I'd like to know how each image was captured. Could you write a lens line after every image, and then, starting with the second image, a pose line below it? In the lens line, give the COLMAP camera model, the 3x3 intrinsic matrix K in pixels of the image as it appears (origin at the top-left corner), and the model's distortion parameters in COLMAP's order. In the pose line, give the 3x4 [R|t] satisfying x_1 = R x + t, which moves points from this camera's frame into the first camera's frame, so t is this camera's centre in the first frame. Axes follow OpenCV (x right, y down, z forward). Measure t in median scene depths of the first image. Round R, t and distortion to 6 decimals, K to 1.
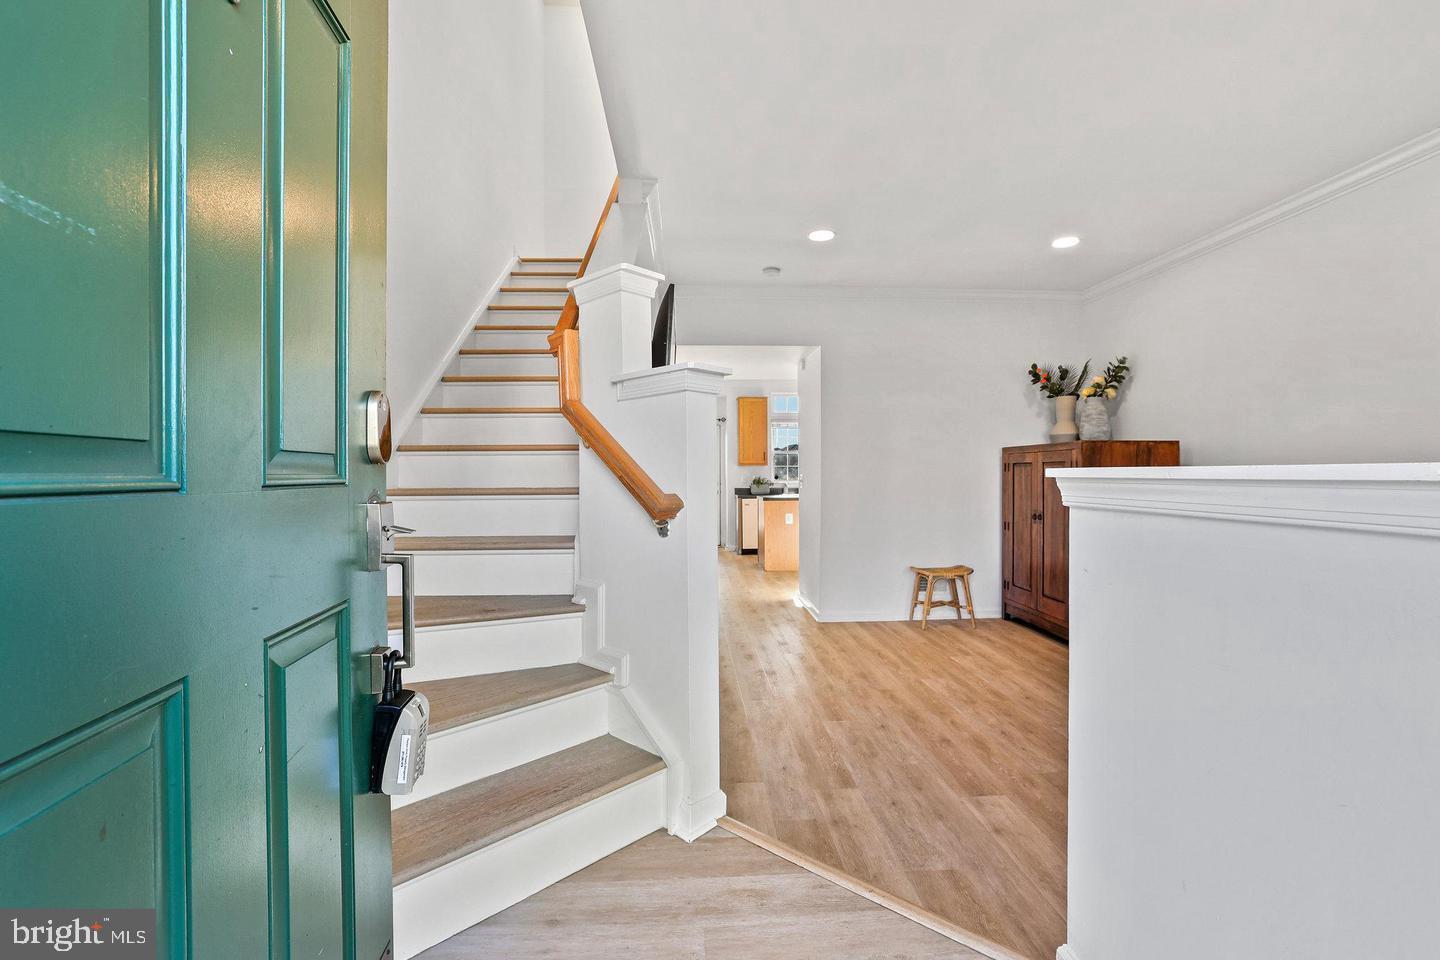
lens RADIAL K [[640.4, 0, 730.4], [0, 640.4, 468.8], [0, 0, 1]] dist [-0.040934, 0.014655]
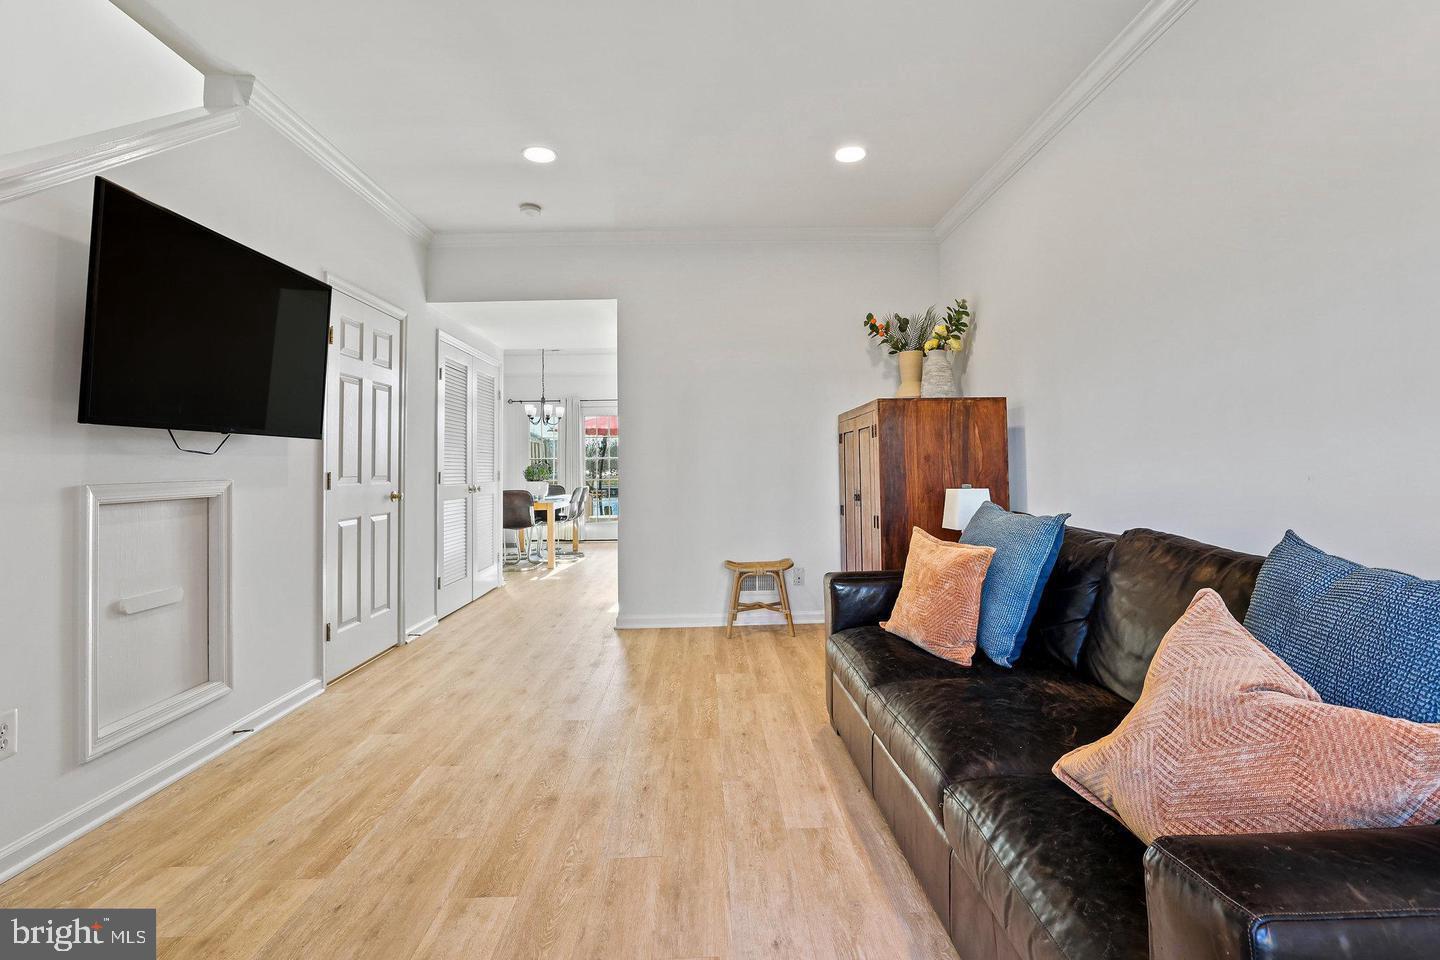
lens RADIAL K [[665.3, 0, 727.1], [0, 665.3, 449.3], [0, 0, 1]] dist [-0.037283, 0.015006]
pose [[0.999402, -0.016363, -0.030468, 0.428294], [0.015813, 0.999709, -0.018208, 0.032755], [0.030757, 0.017716, 0.999370, 0.183224]]
